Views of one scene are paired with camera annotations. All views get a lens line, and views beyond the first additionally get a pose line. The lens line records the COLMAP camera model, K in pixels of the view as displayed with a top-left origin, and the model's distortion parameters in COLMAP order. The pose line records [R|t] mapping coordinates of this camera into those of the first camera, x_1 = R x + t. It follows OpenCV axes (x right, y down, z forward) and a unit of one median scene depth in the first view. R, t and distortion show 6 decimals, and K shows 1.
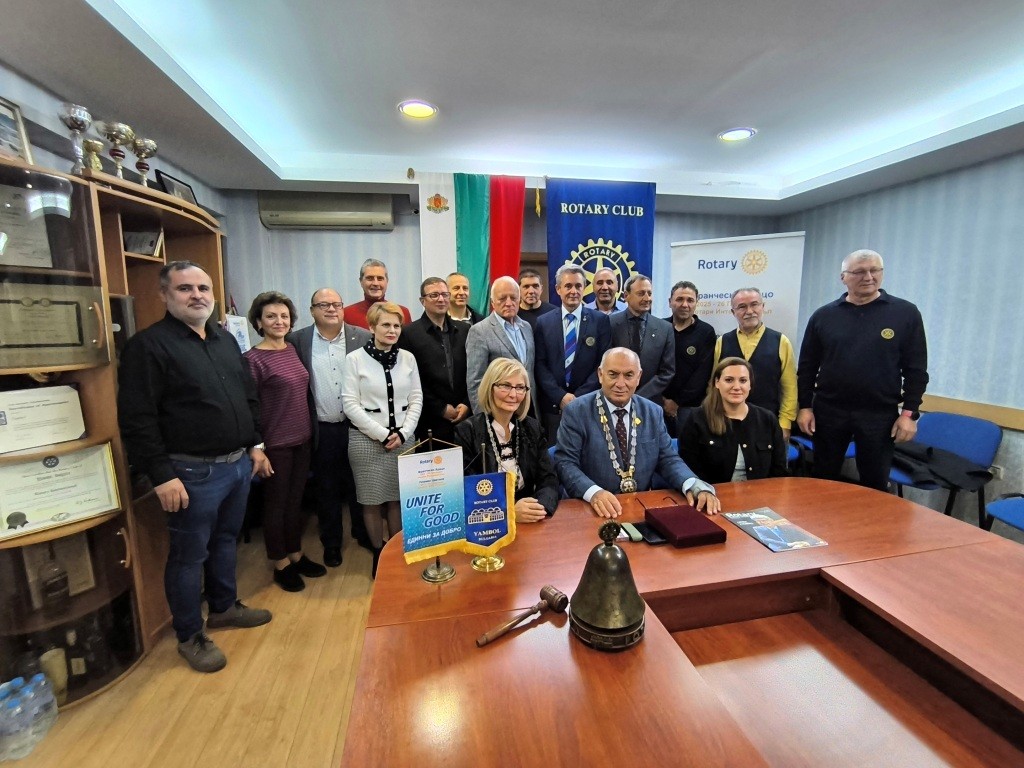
lens RADIAL K [[474.3, 0, 512.0], [0, 474.3, 384.0], [0, 0, 1]] dist [-0.104328, 0.059162]
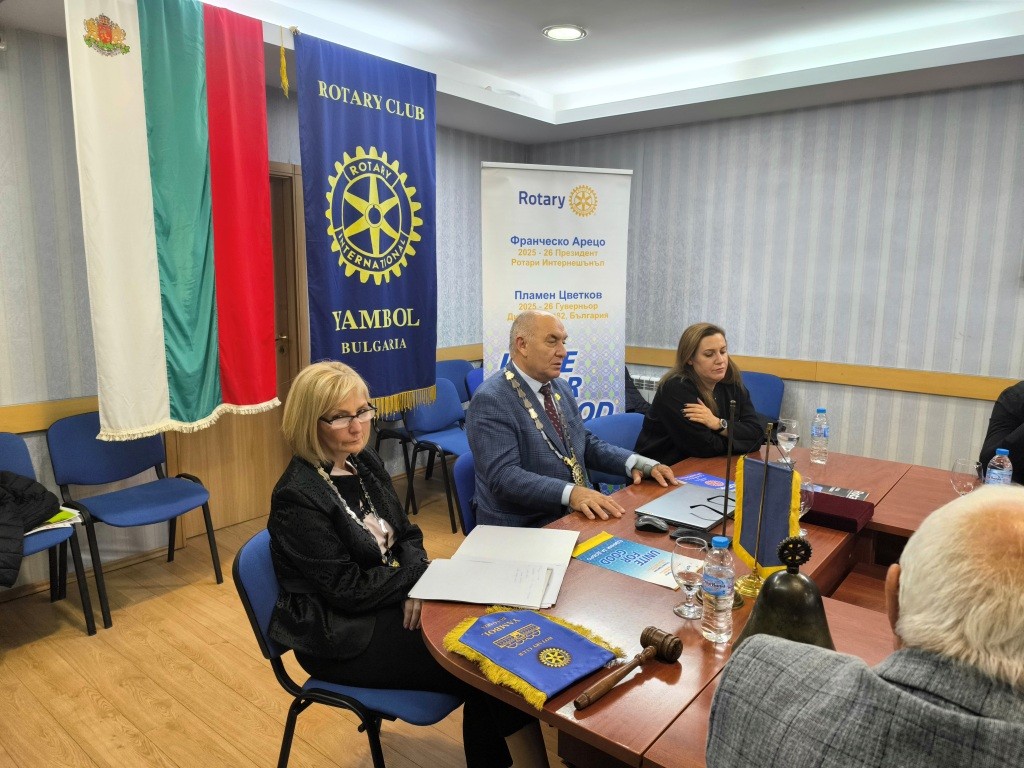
lens RADIAL K [[706.3, 0, 512.0], [0, 706.3, 384.0], [0, 0, 1]] dist [0.042026, -0.050316]
pose [[0.760420, -0.084845, 0.643866, -0.334605], [0.081310, 0.996066, 0.035227, 0.000720], [-0.644322, 0.025565, 0.764327, 0.123693]]
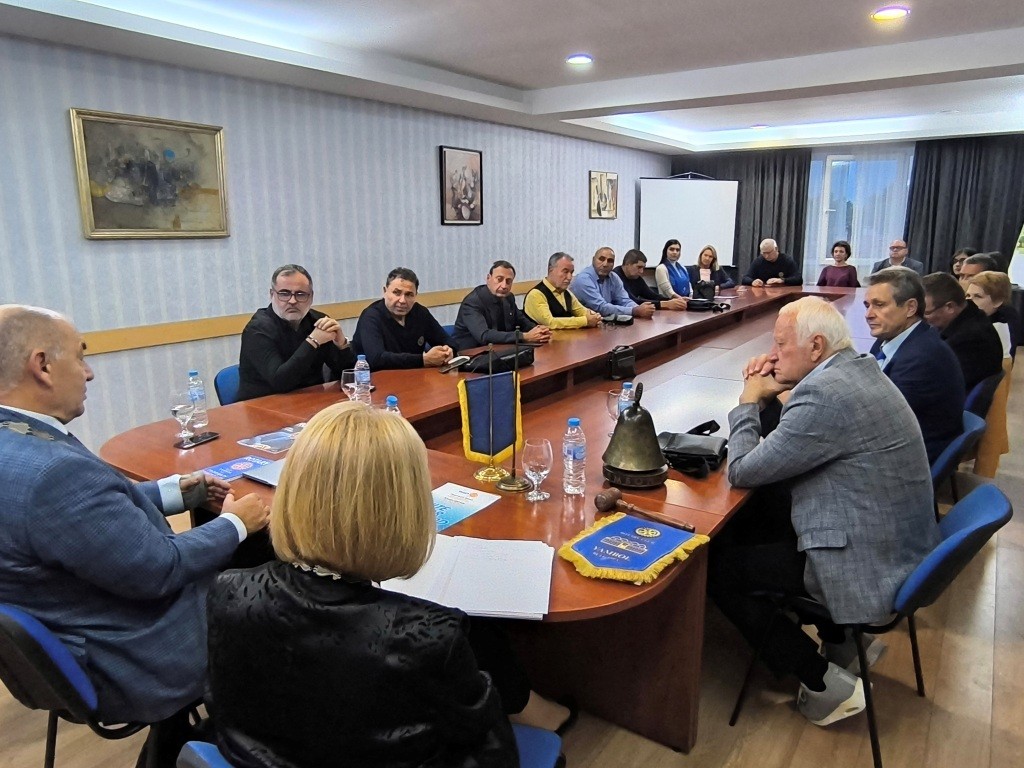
lens RADIAL K [[694.2, 0, 512.0], [0, 694.2, 384.0], [0, 0, 1]] dist [-0.006559, -0.000813]
pose [[-0.704962, -0.127717, 0.697651, -0.326997], [0.138267, 0.940032, 0.311805, -0.088611], [-0.695637, 0.316272, -0.645028, 0.760390]]
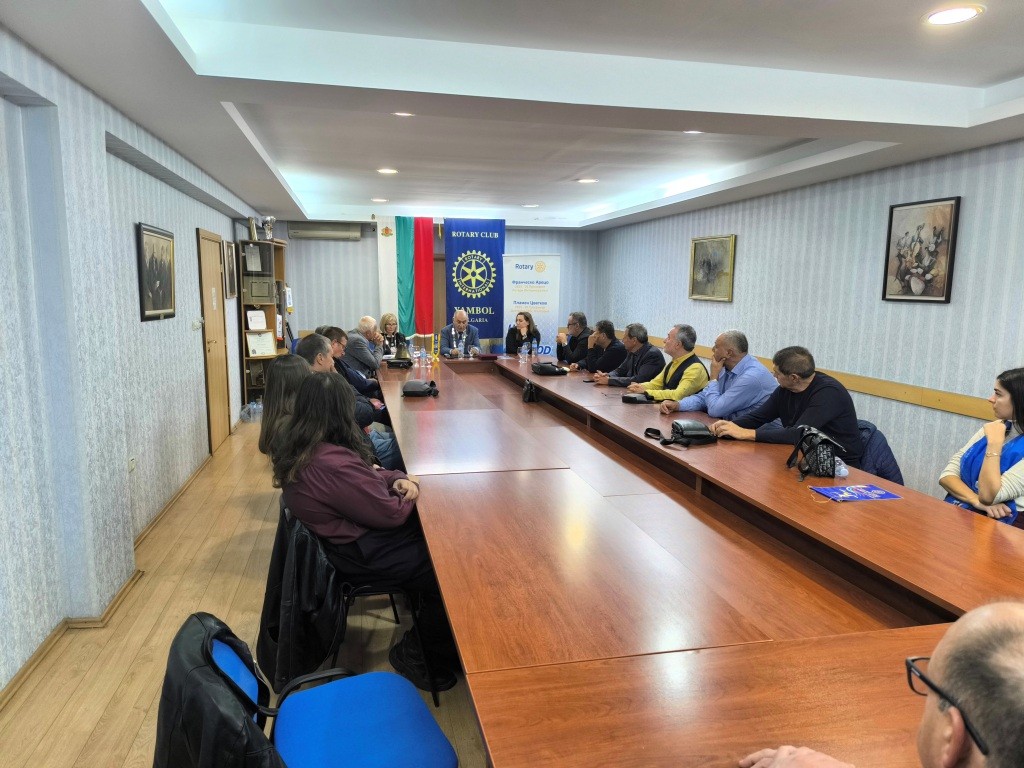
lens RADIAL K [[706.3, 0, 512.0], [0, 706.3, 384.0], [0, 0, 1]] dist [0.042026, -0.050316]
pose [[0.999295, 0.014813, 0.034511, 0.253702], [-0.014343, 0.999801, -0.013842, 0.263776], [-0.034709, 0.013337, 0.999308, -1.843625]]
